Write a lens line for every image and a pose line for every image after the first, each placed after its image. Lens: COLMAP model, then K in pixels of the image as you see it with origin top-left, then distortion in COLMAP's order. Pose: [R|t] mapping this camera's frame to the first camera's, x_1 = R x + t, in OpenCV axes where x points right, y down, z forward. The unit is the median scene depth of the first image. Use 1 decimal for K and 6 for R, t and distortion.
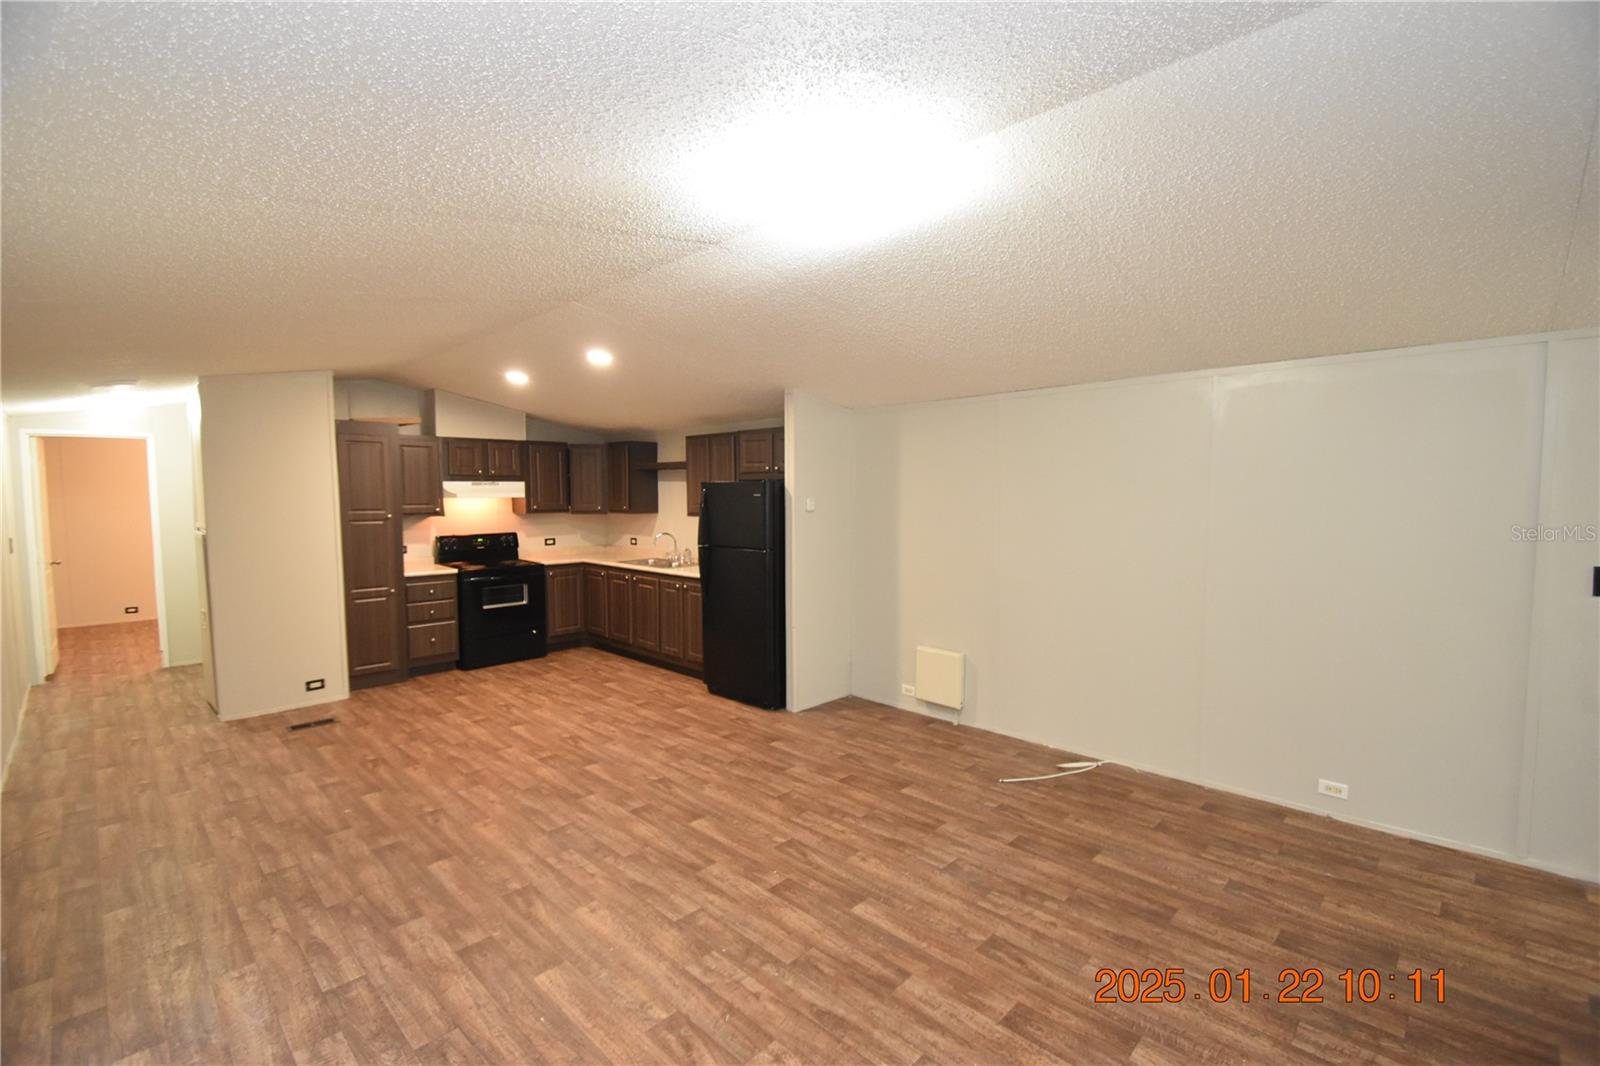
lens RADIAL K [[701.3, 0, 797.1], [0, 701.3, 551.1], [0, 0, 1]] dist [0.008601, -0.011527]
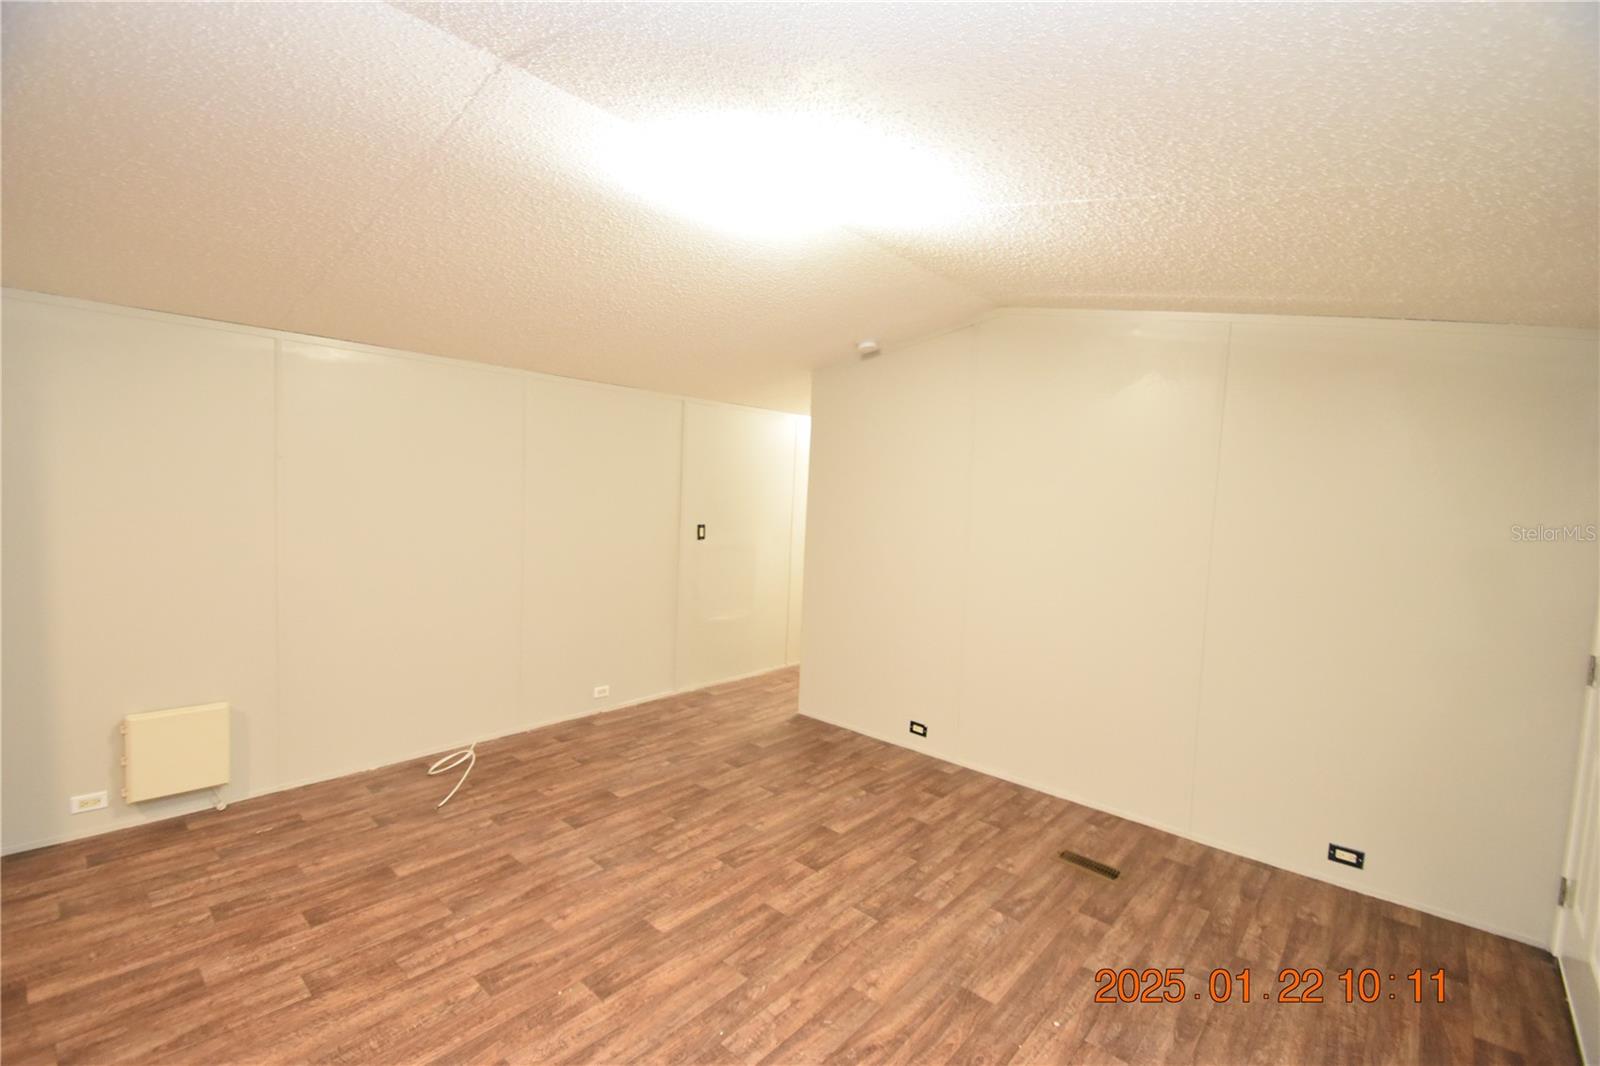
lens RADIAL K [[701.3, 0, 804.5], [0, 701.3, 489.6], [0, 0, 1]] dist [0.008601, -0.011527]
pose [[-0.061854, 0.002696, 0.998082, -0.902804], [0.041260, 0.999148, -0.000142, -0.065690], [-0.997232, 0.041172, -0.061912, 0.890843]]
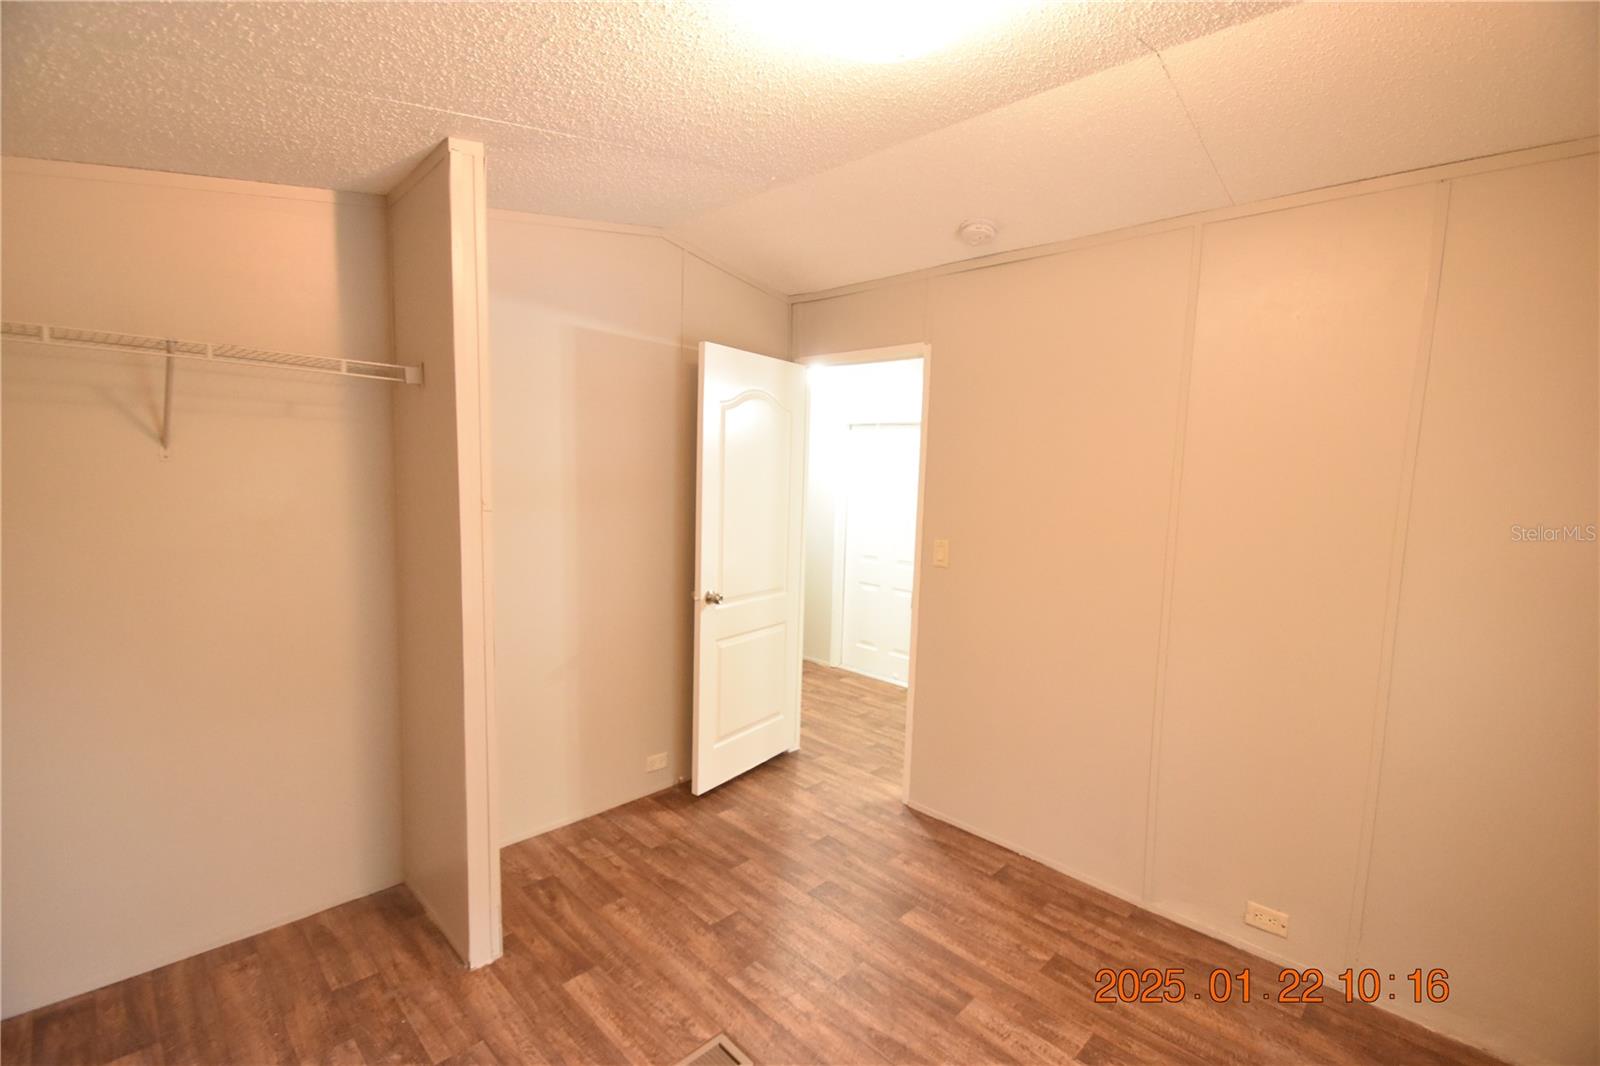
lens RADIAL K [[701.3, 0, 796.6], [0, 701.3, 546.6], [0, 0, 1]] dist [0.008601, -0.011527]
pose [[0.999129, 0.041366, 0.005527, -0.089499], [-0.041508, 0.998726, 0.028684, -0.003330], [-0.004334, -0.028888, 0.999573, 0.088964]]
